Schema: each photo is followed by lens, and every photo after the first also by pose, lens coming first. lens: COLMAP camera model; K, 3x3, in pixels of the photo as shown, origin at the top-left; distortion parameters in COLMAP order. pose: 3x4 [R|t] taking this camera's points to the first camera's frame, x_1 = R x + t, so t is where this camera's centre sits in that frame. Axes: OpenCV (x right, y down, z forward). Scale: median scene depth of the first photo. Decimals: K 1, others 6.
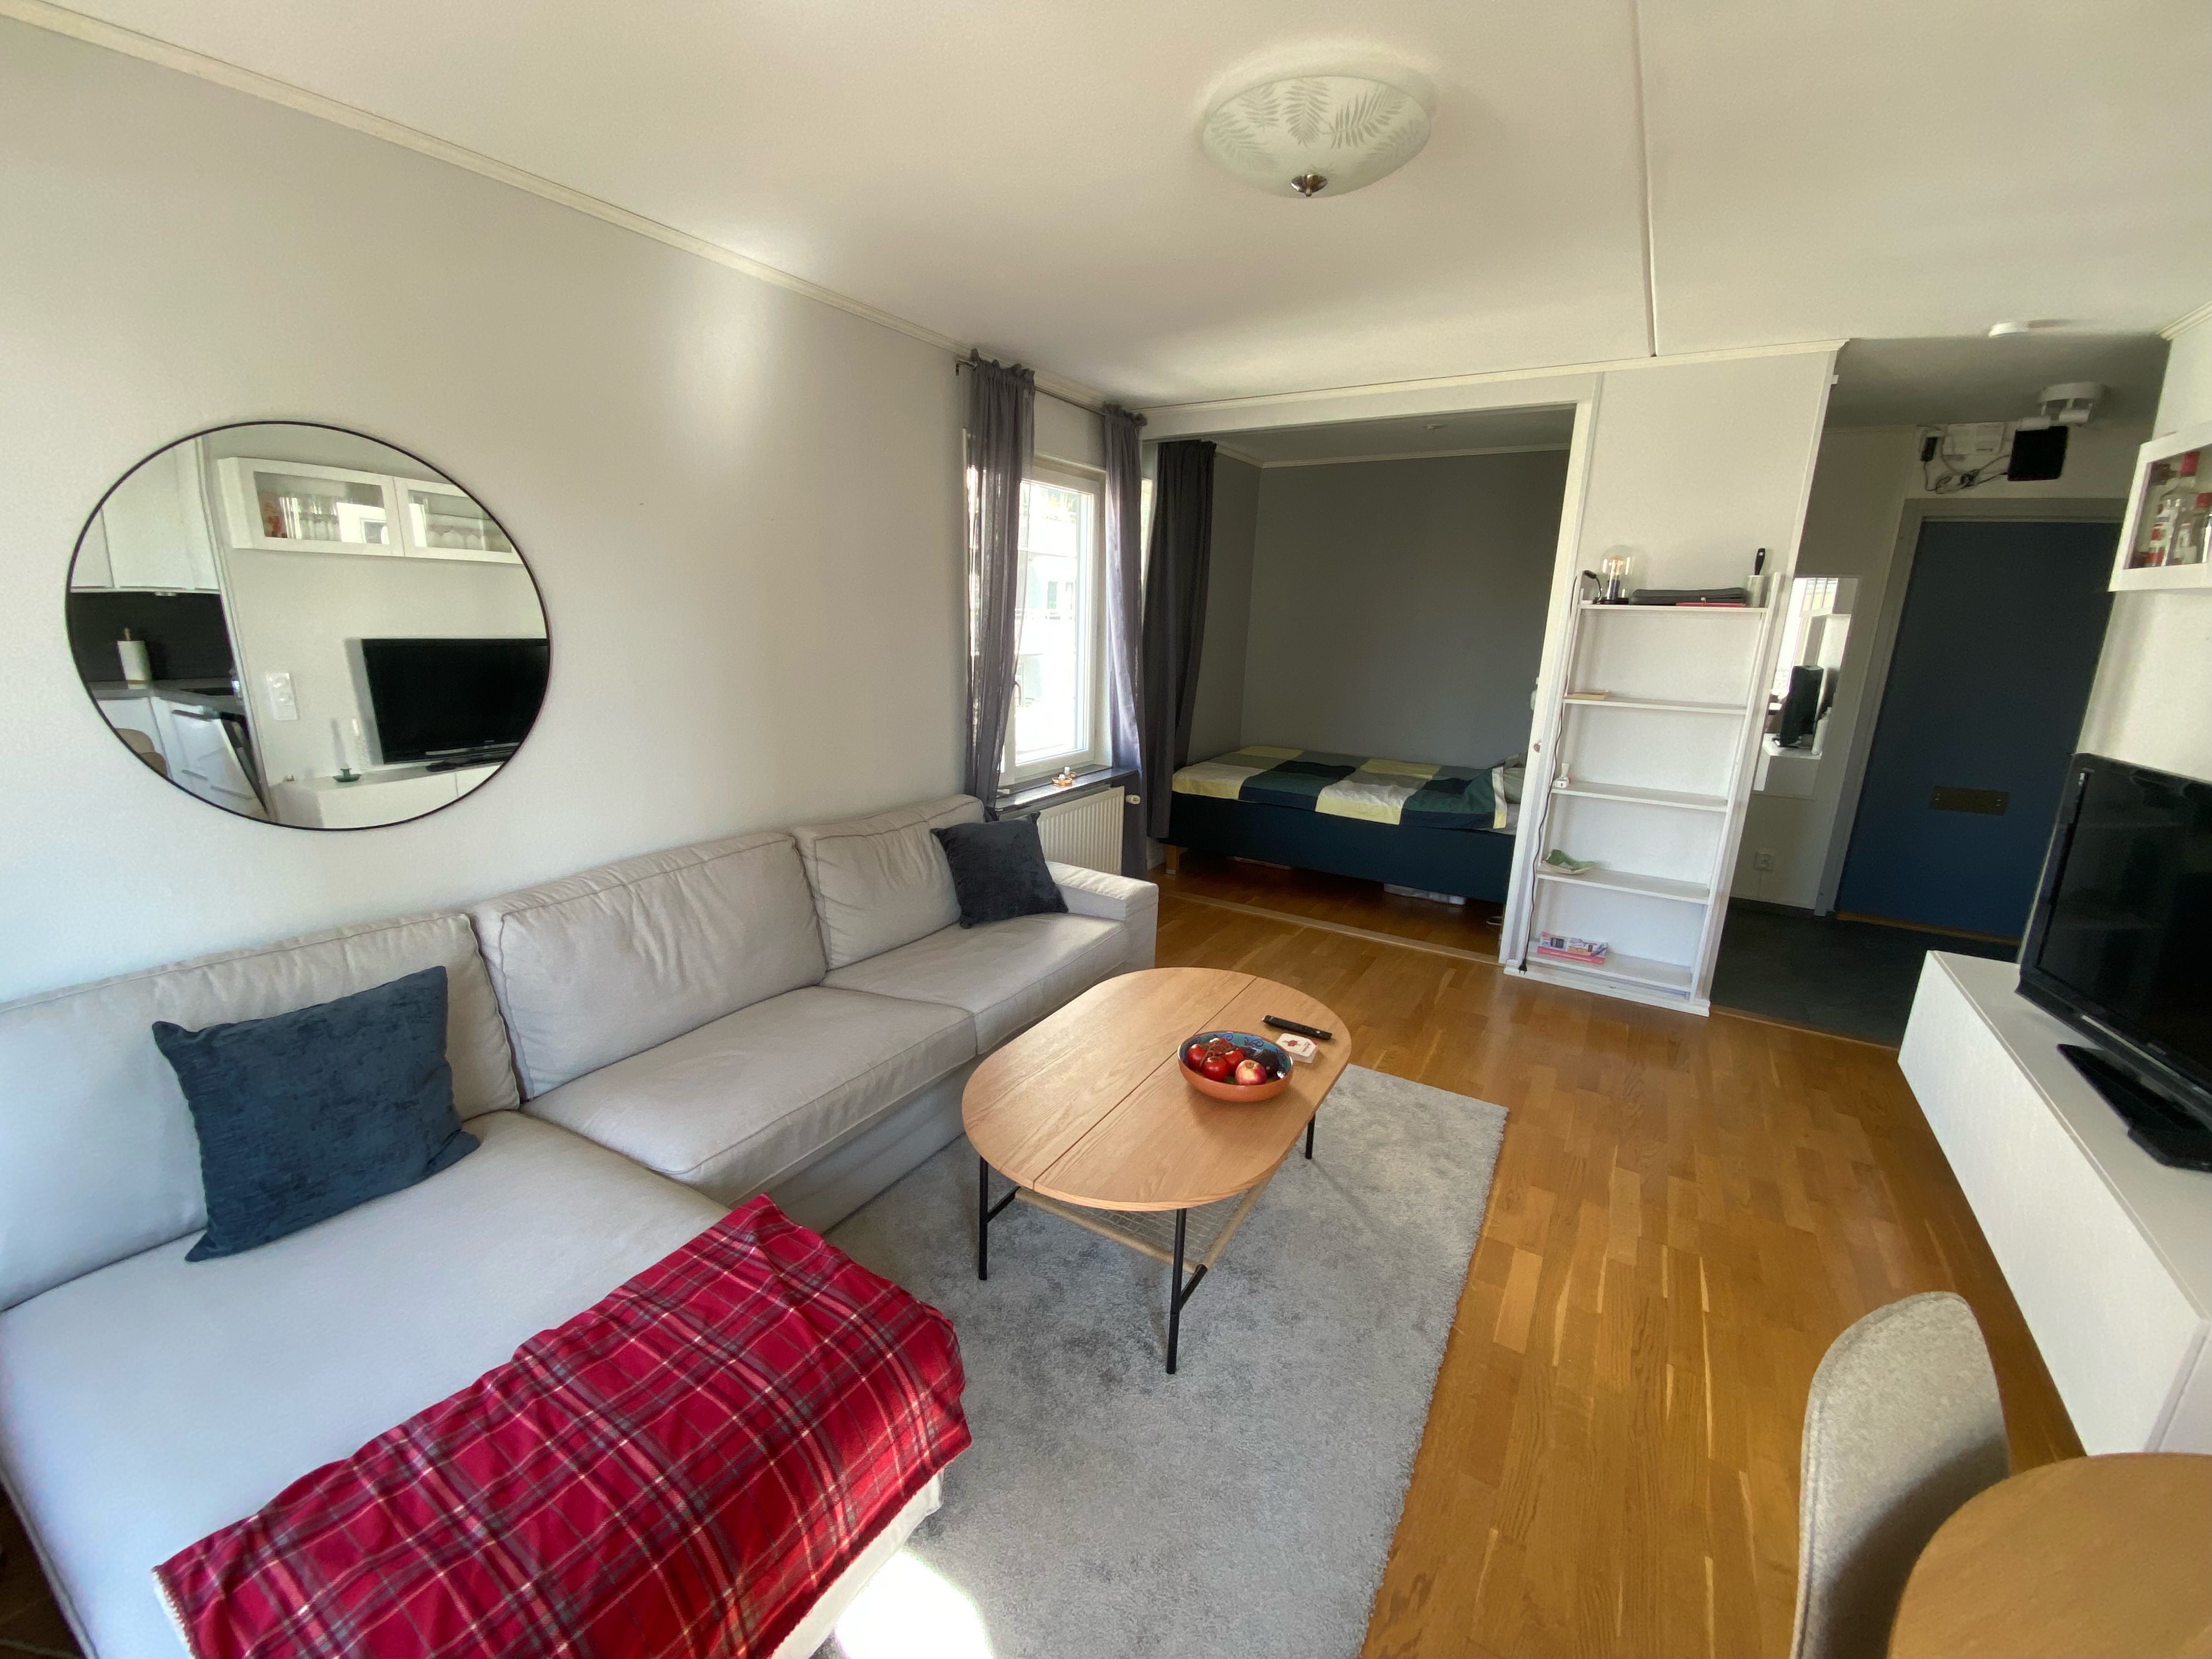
lens RADIAL K [[901.1, 0, 1106.0], [0, 901.1, 829.5], [0, 0, 1]] dist [0.000420, 0.000037]
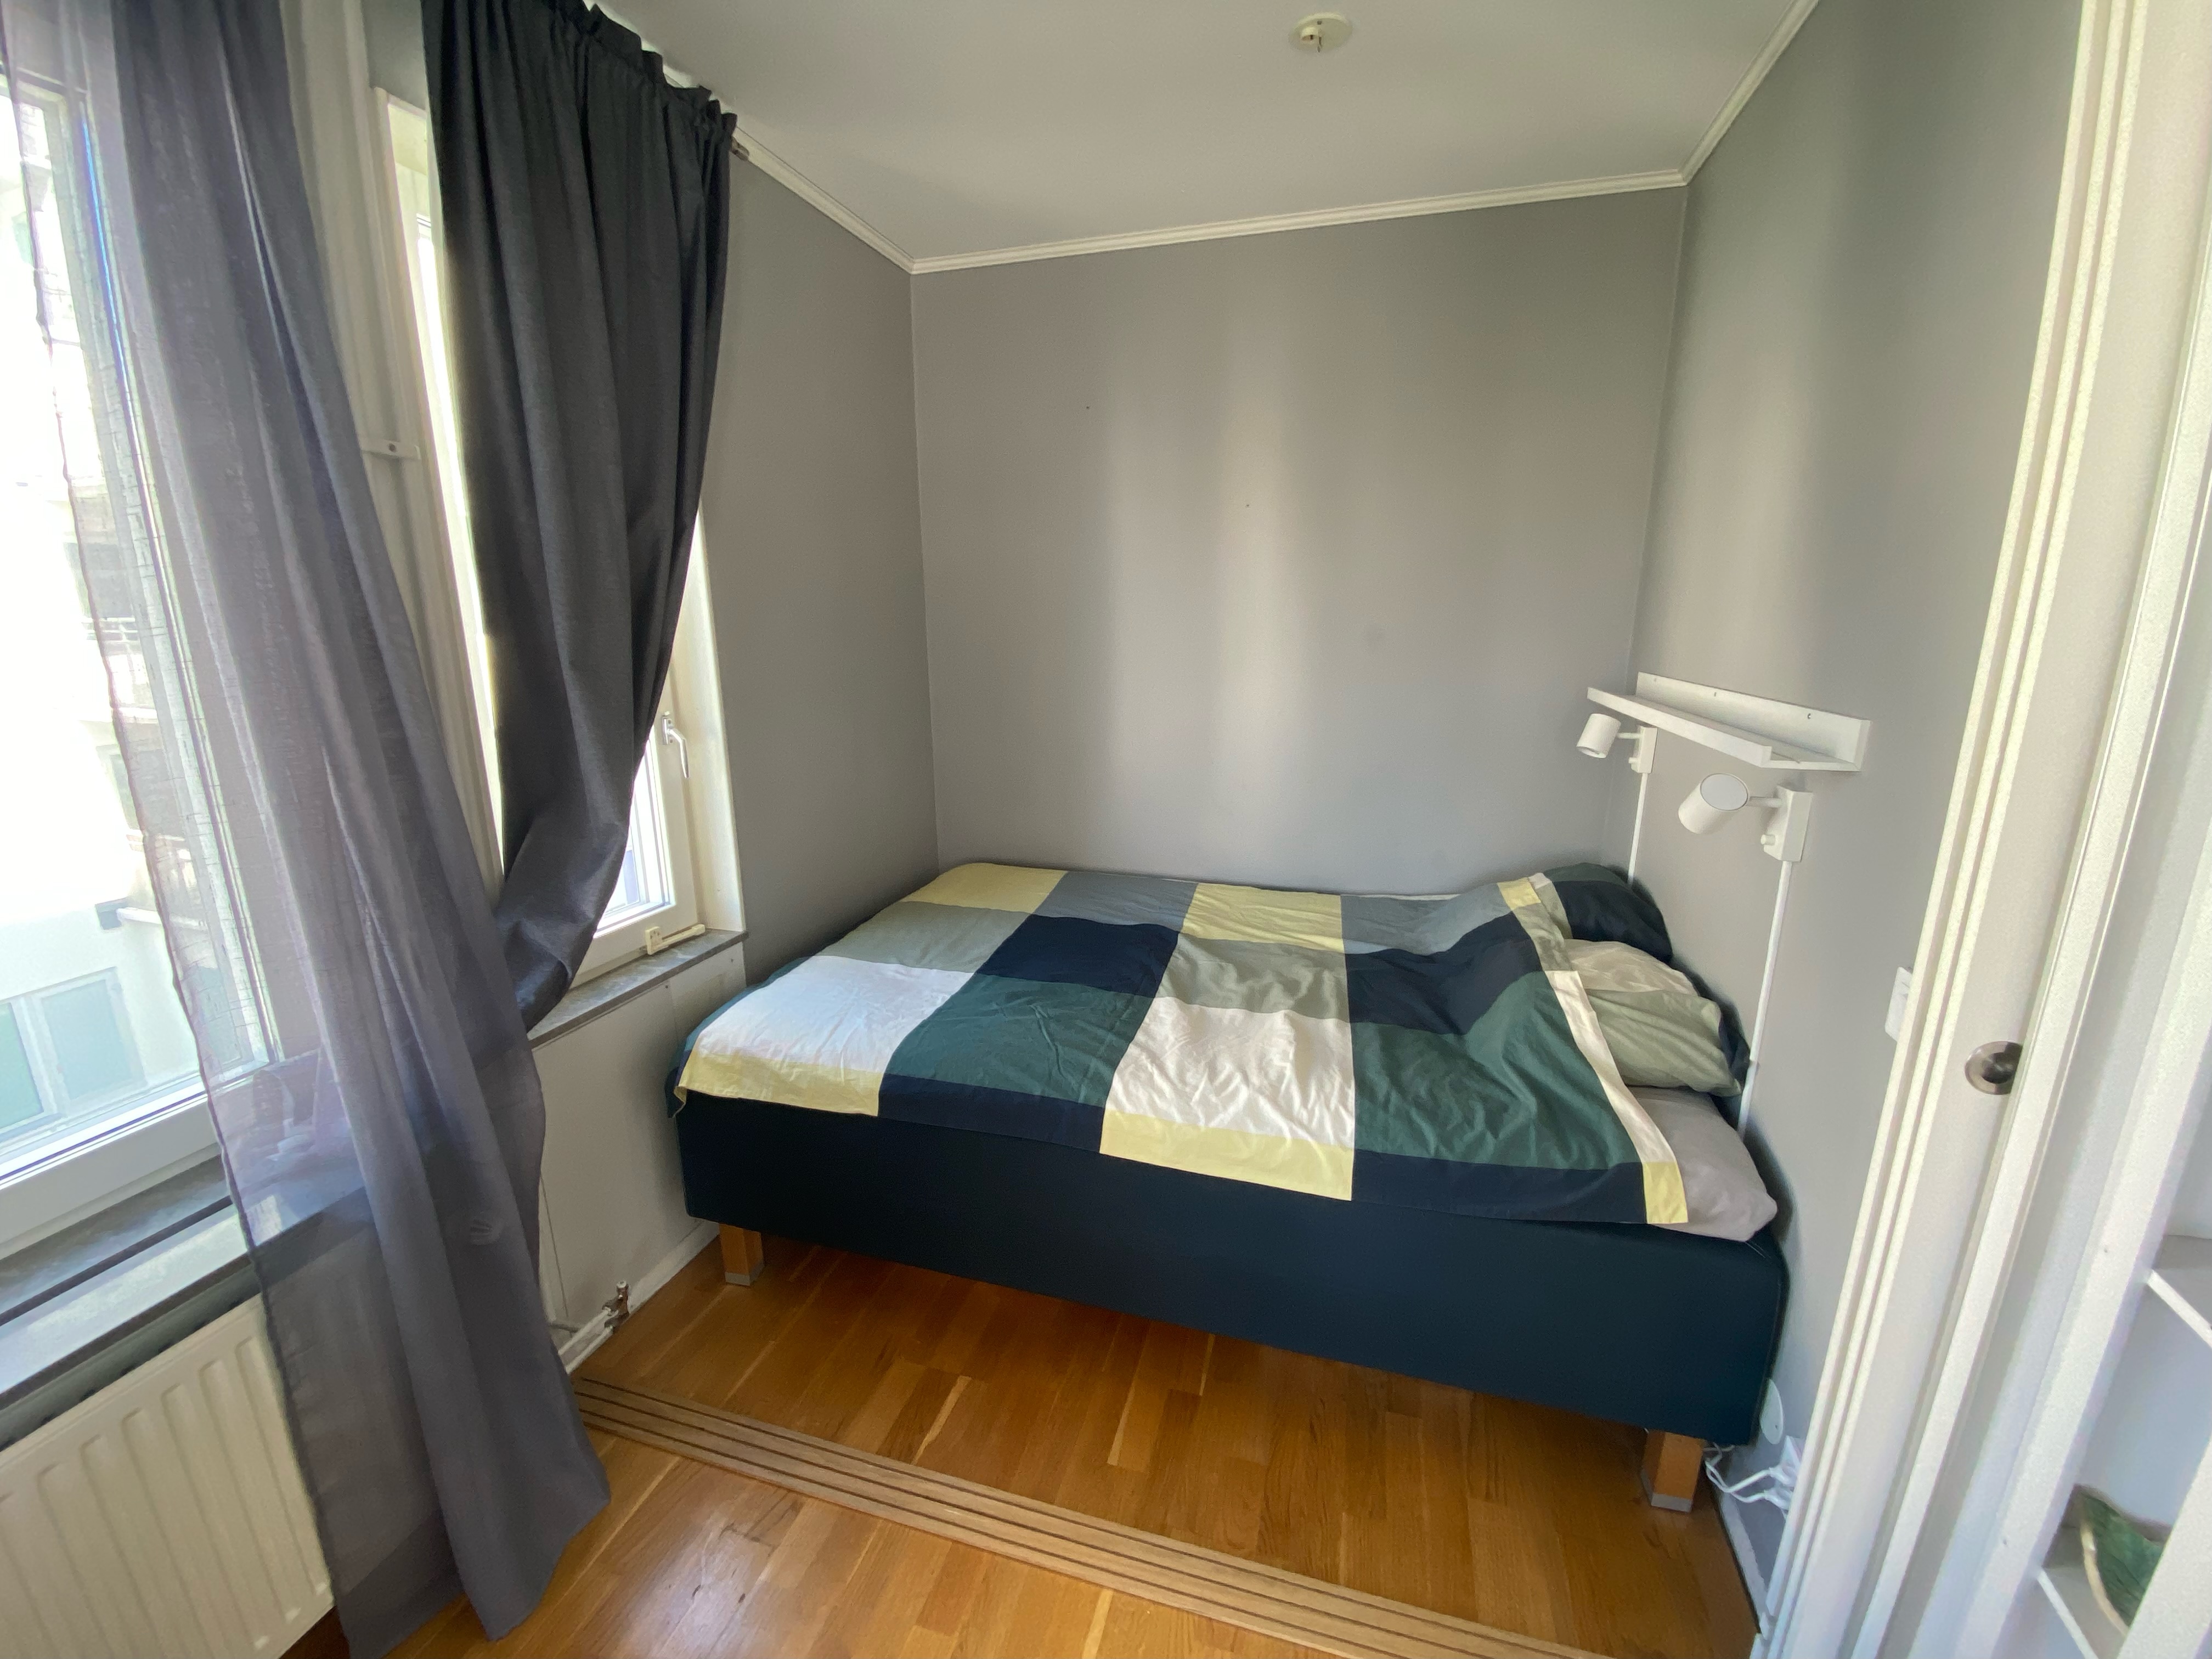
lens RADIAL K [[901.1, 0, 1106.0], [0, 901.1, 829.5], [0, 0, 1]] dist [0.000420, 0.000037]
pose [[0.965131, -0.090386, 0.245666, 0.171656], [0.091488, 0.995782, 0.006950, -0.157180], [-0.245258, 0.015768, 0.969330, 0.713251]]
